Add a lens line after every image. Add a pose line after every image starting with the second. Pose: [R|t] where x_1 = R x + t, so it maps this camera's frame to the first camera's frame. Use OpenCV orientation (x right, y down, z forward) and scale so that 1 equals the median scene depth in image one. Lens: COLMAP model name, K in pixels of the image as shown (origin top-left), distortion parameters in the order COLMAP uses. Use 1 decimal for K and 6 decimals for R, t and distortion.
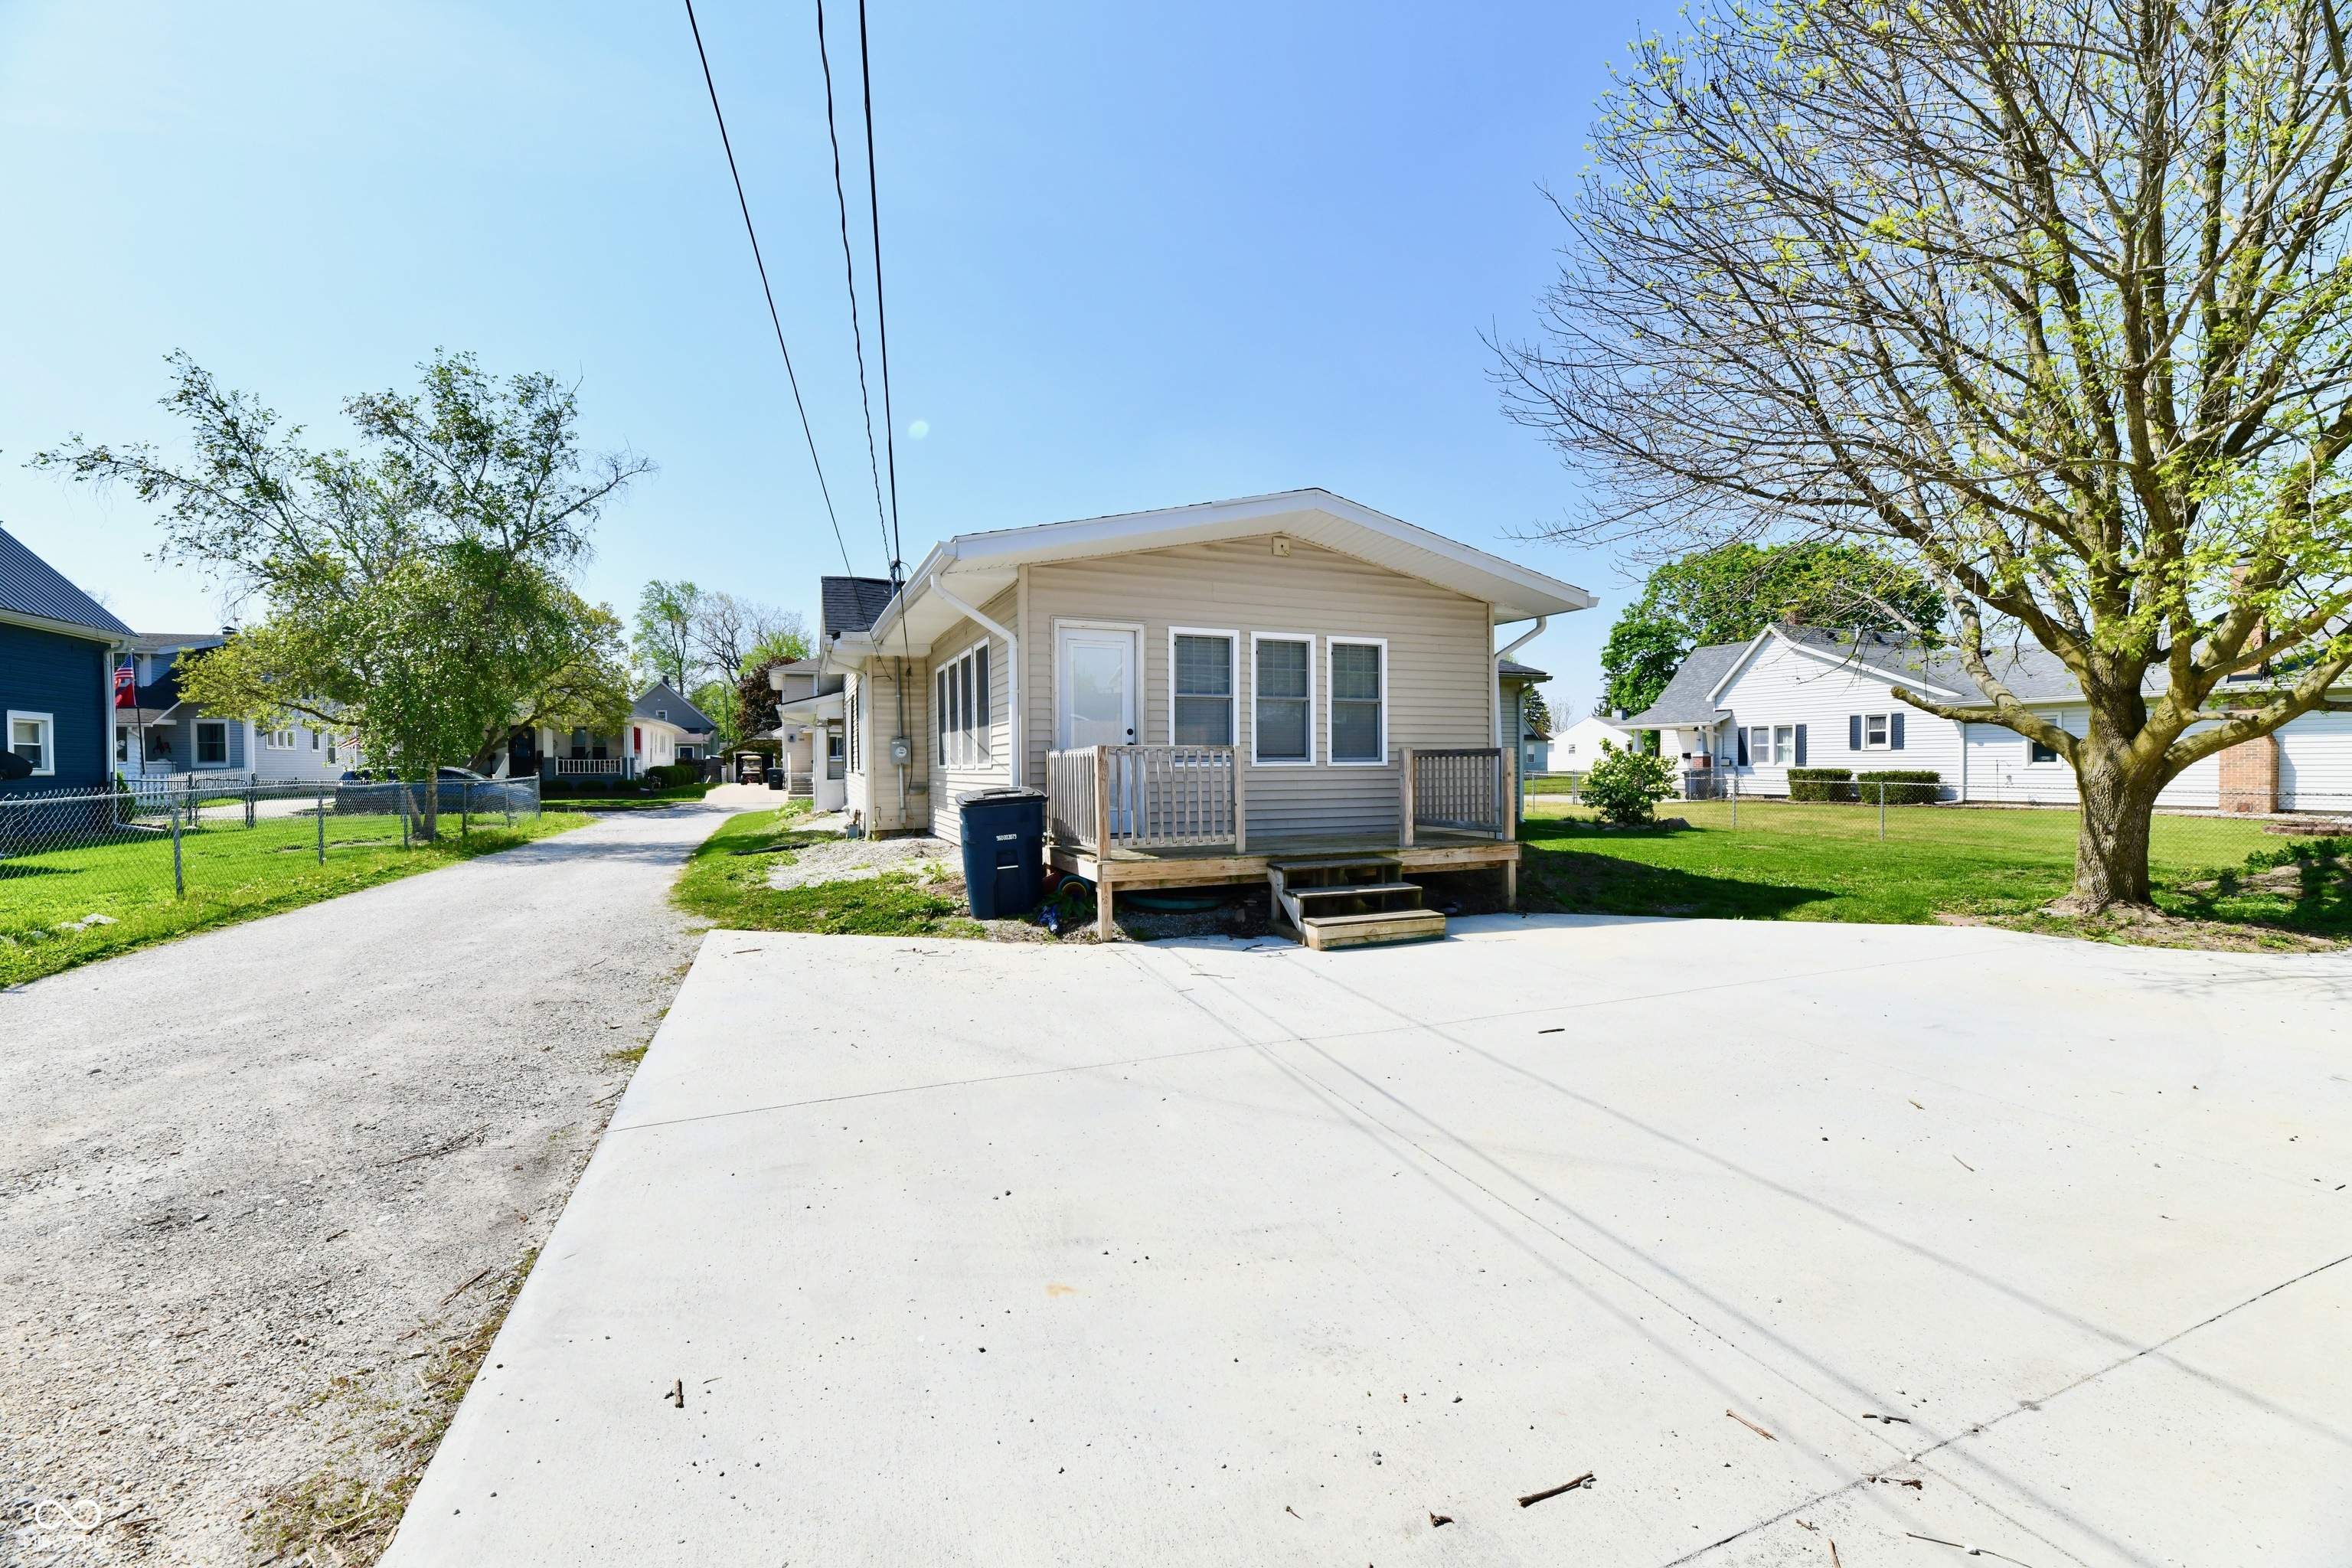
lens RADIAL K [[943.1, 0, 1178.1], [0, 943.1, 775.7], [0, 0, 1]] dist [-0.013186, -0.000243]
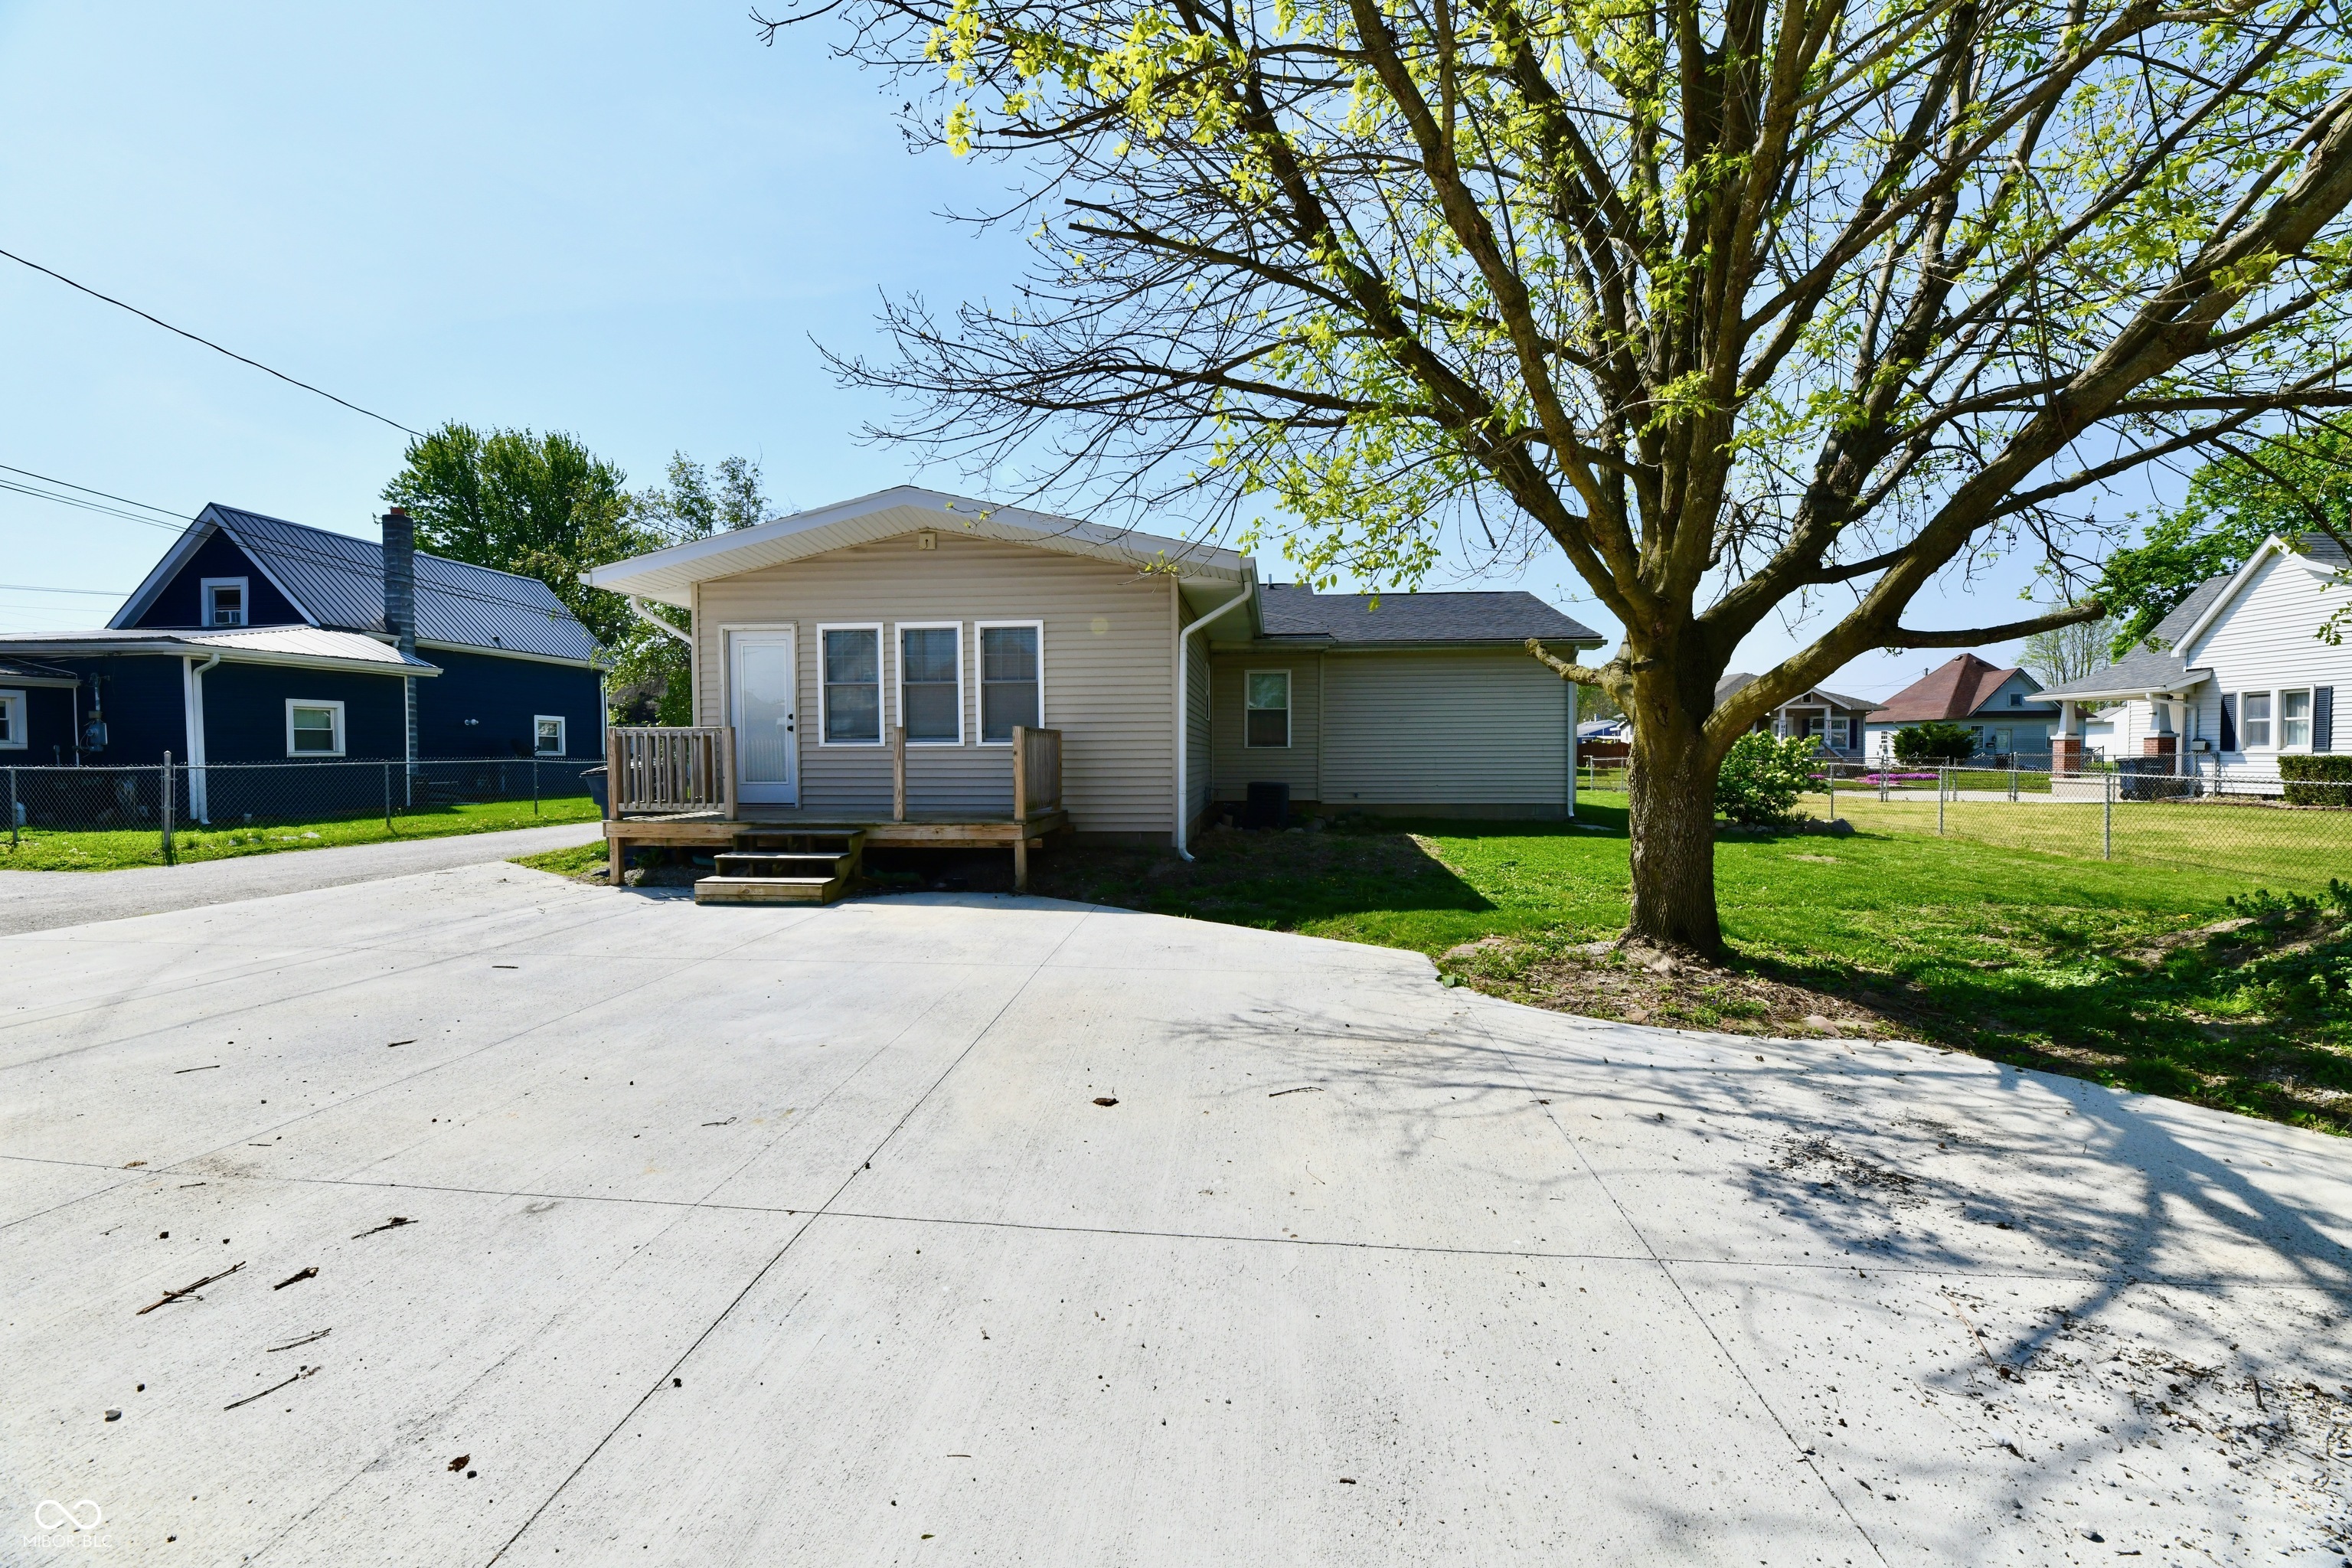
lens RADIAL K [[943.1, 0, 1178.1], [0, 943.1, 775.7], [0, 0, 1]] dist [-0.013186, -0.000243]
pose [[0.876800, 0.013010, -0.480679, 1.004246], [-0.006437, 0.999862, 0.015321, 0.005957], [0.480811, -0.010339, 0.876763, 0.224410]]
